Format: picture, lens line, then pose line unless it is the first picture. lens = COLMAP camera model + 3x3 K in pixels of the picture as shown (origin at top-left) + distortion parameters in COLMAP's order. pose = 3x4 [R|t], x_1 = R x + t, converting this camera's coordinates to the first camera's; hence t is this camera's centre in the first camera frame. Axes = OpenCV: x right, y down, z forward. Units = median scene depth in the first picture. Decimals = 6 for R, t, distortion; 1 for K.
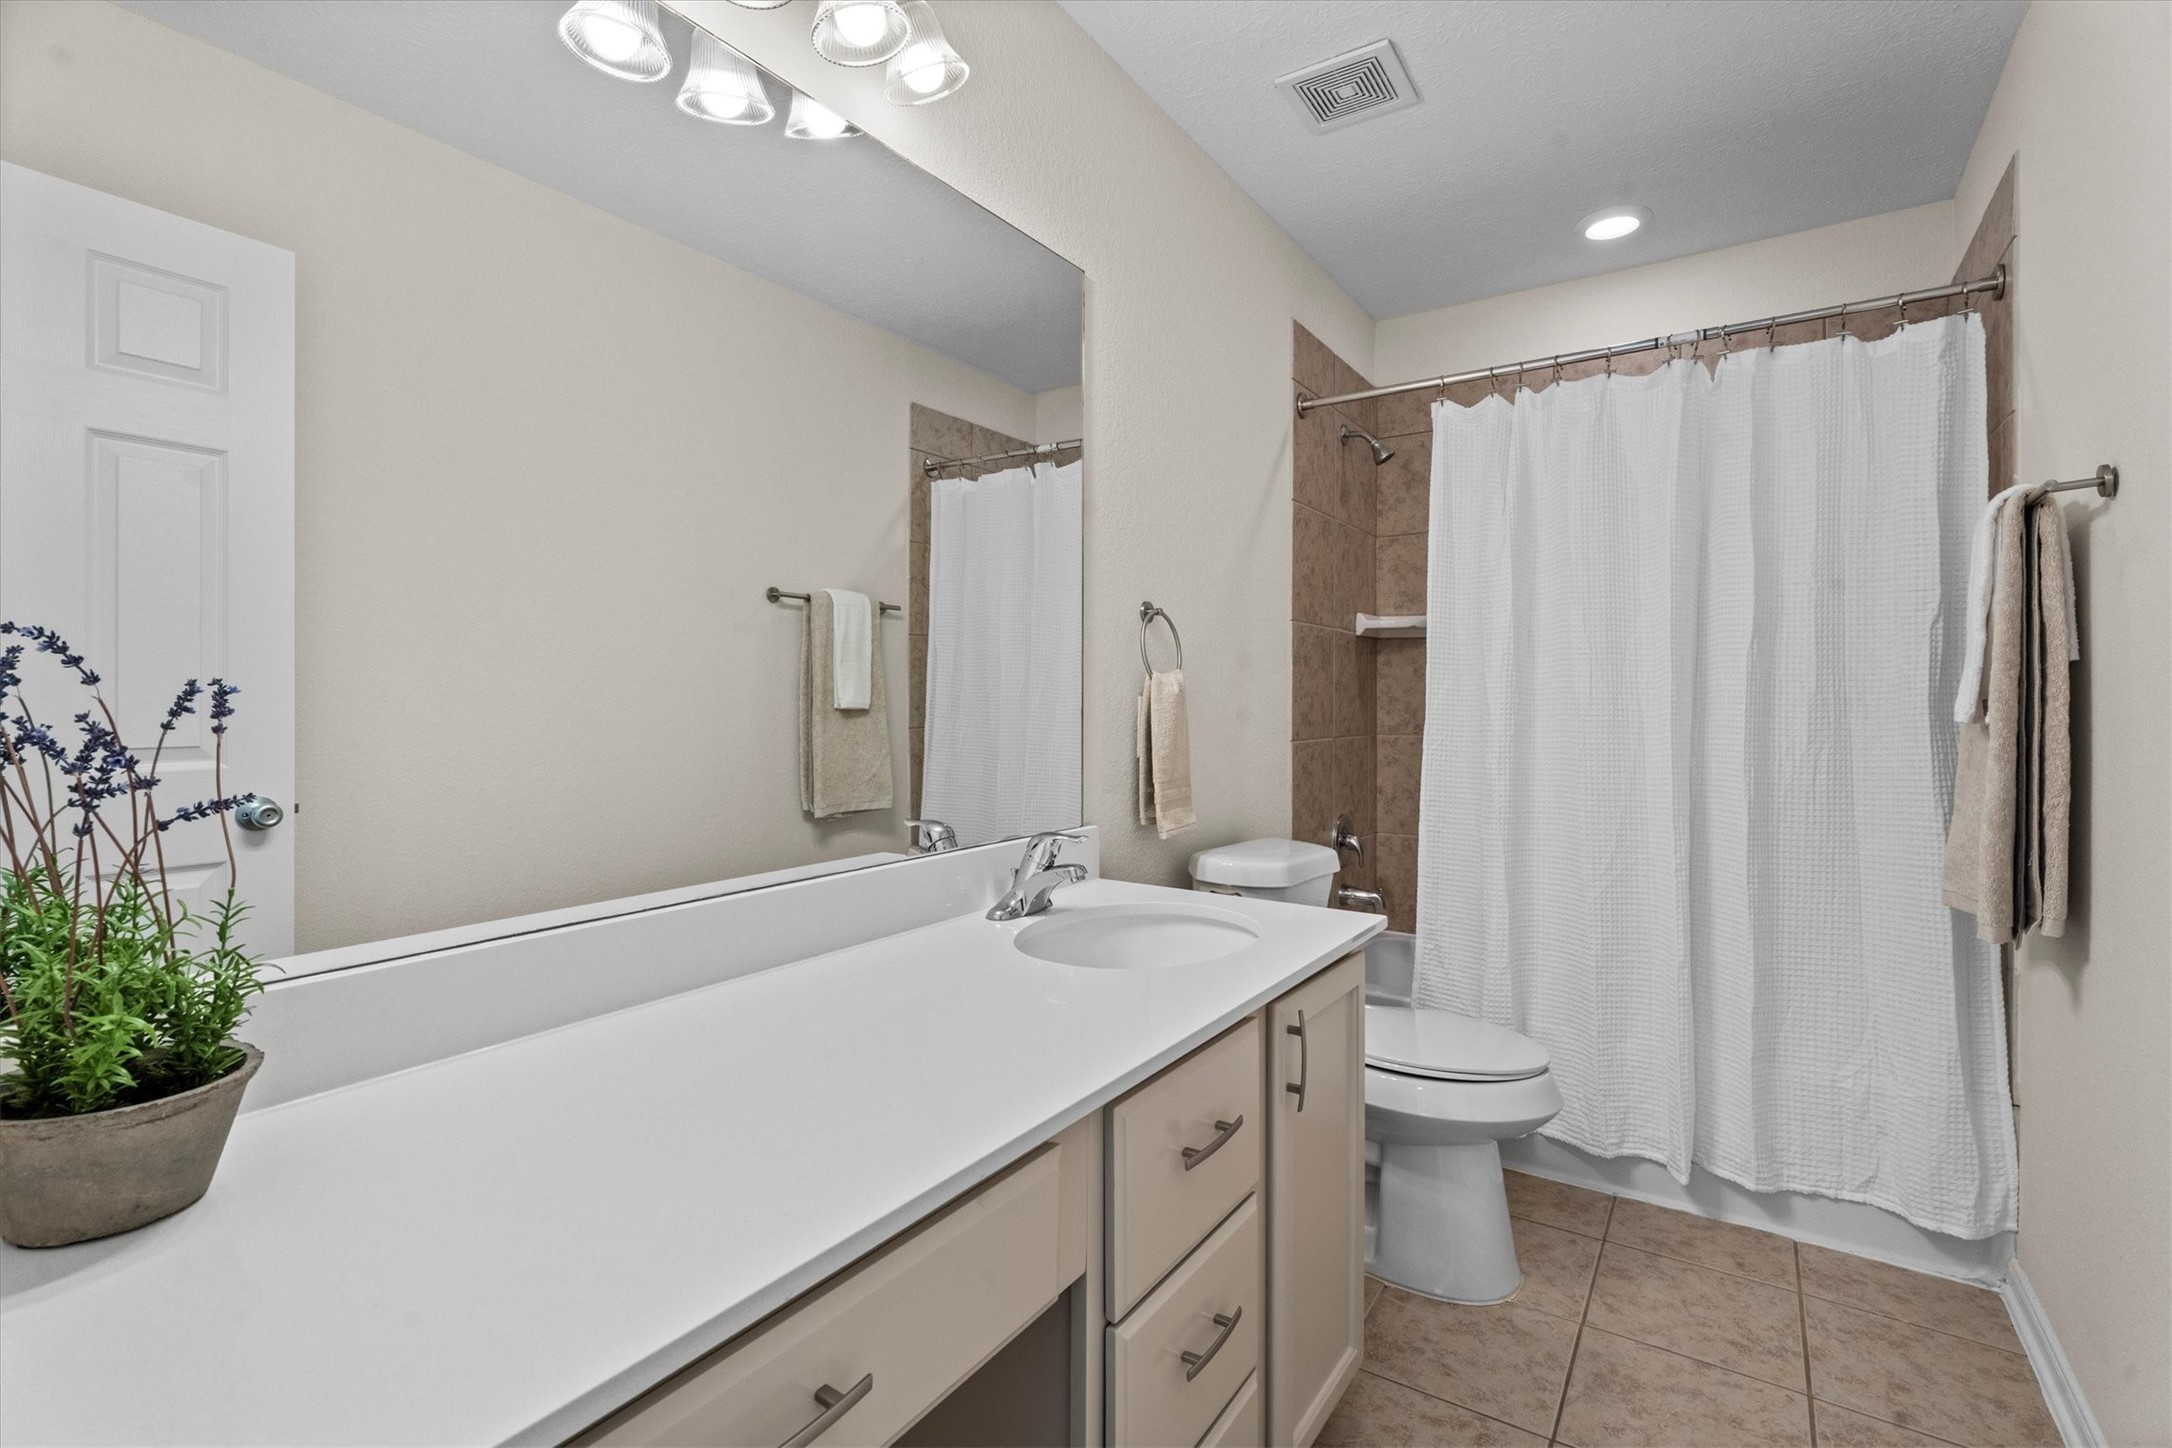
lens RADIAL K [[977.2, 0, 1088.4], [0, 977.2, 698.2], [0, 0, 1]] dist [0.001472, 0.000086]
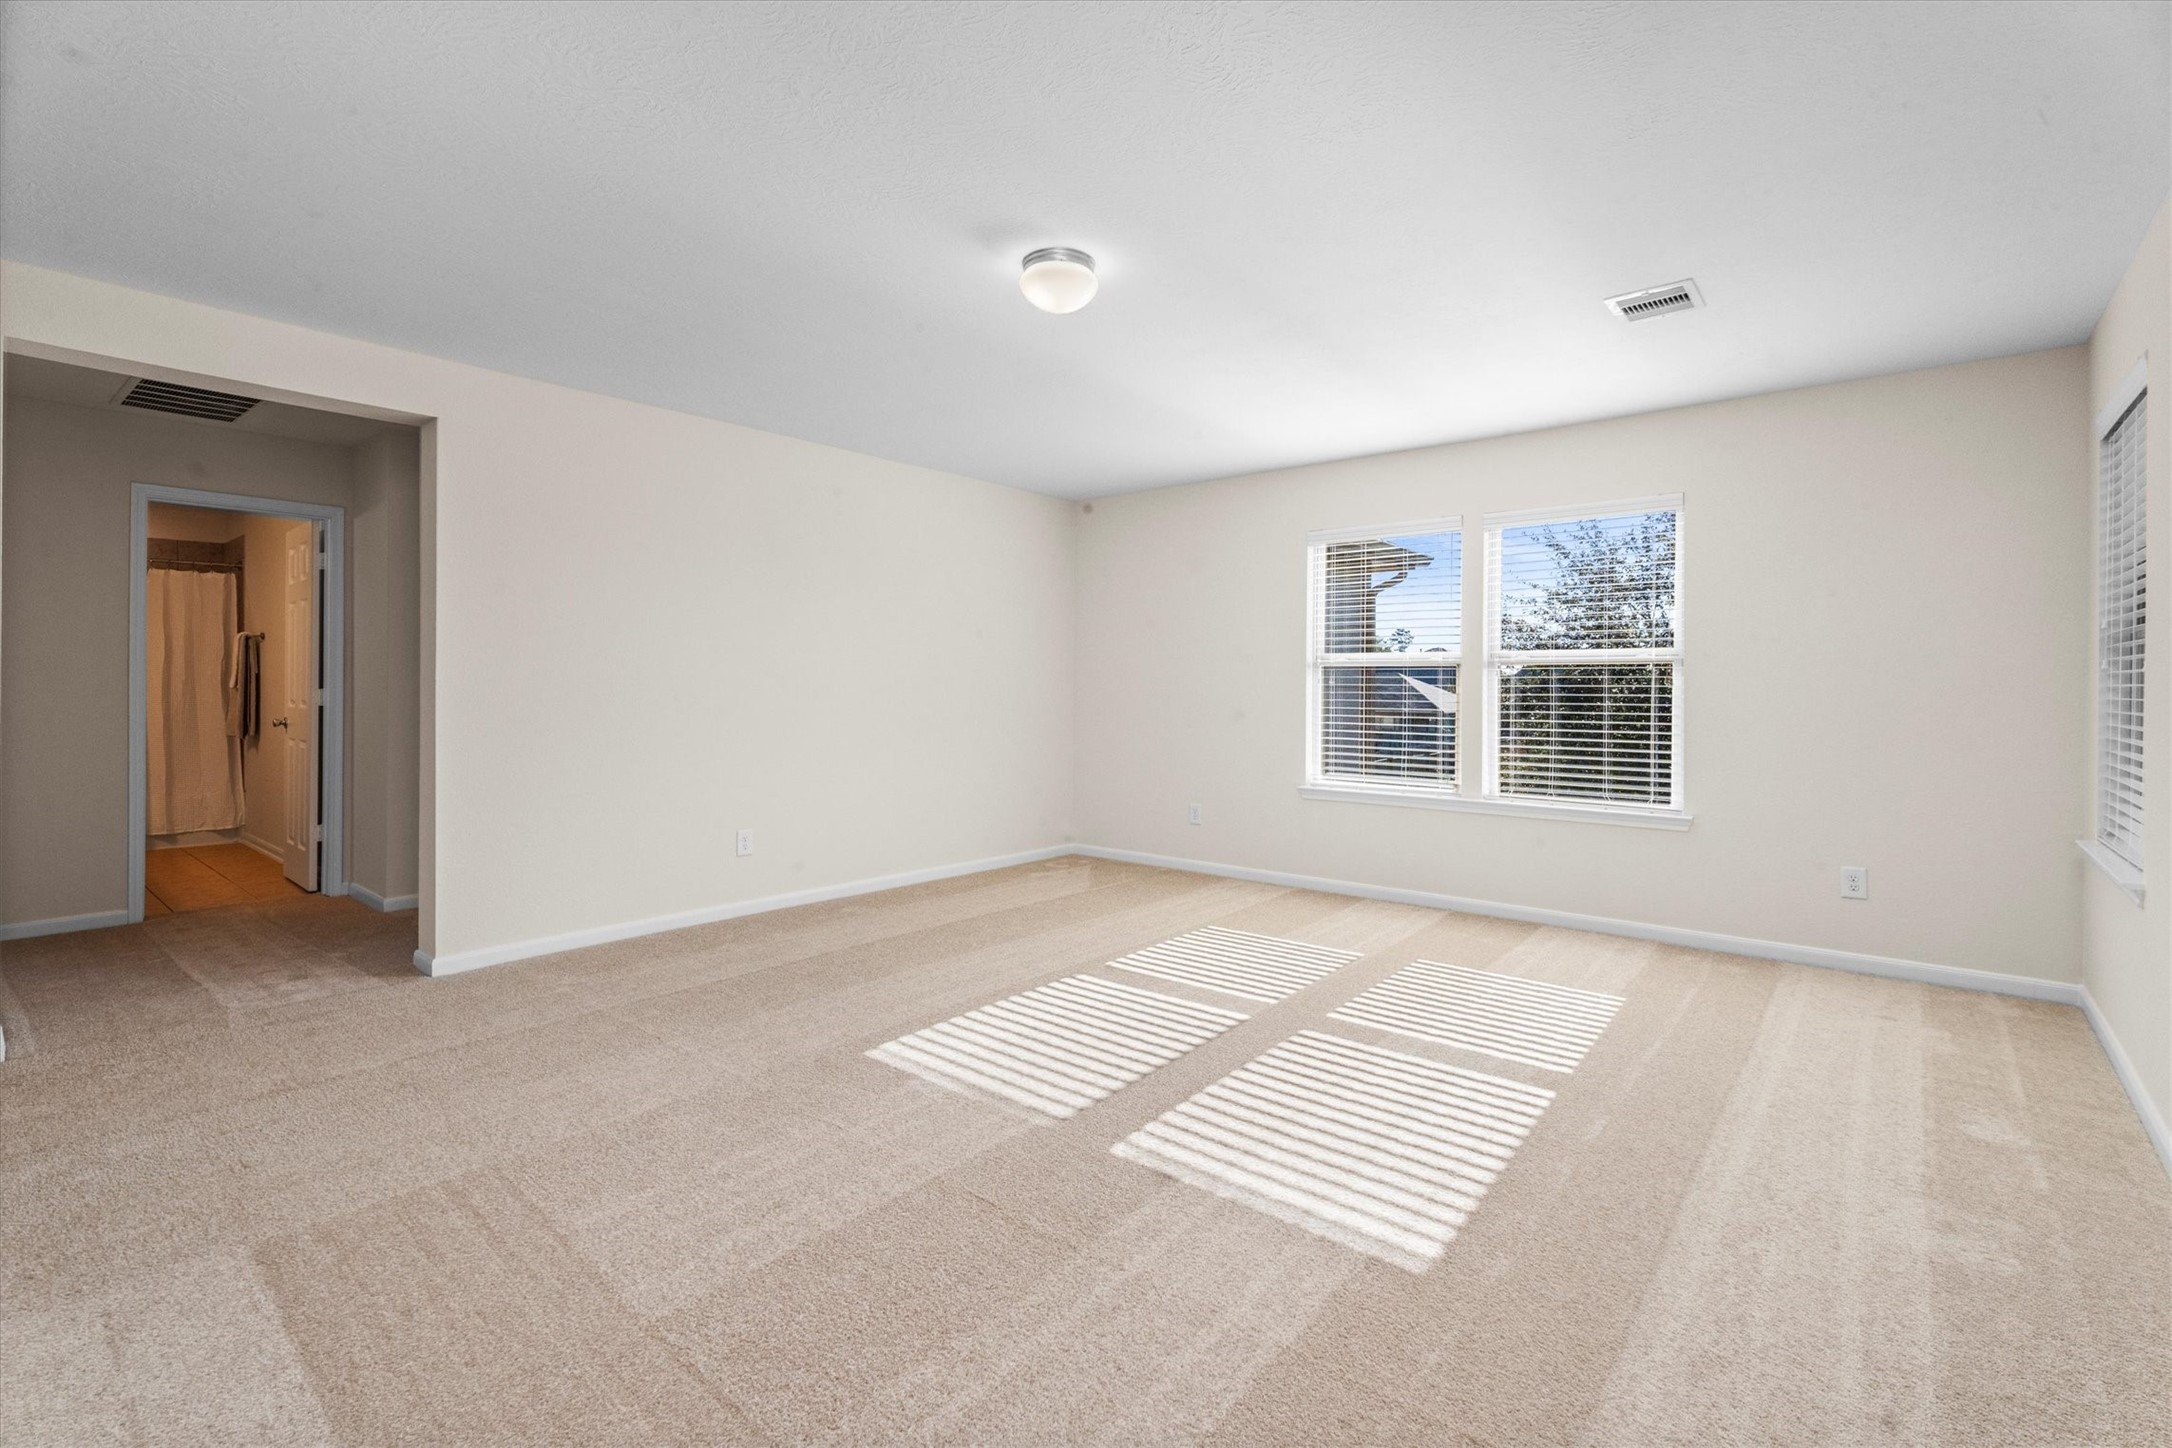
lens RADIAL K [[977.2, 0, 1088.4], [0, 977.2, 698.2], [0, 0, 1]] dist [0.001472, 0.000086]
pose [[0.103071, -0.003221, 0.994669, -2.631524], [-0.005029, 0.999980, 0.003759, 0.032856], [-0.994661, -0.005390, 0.103053, -2.799241]]
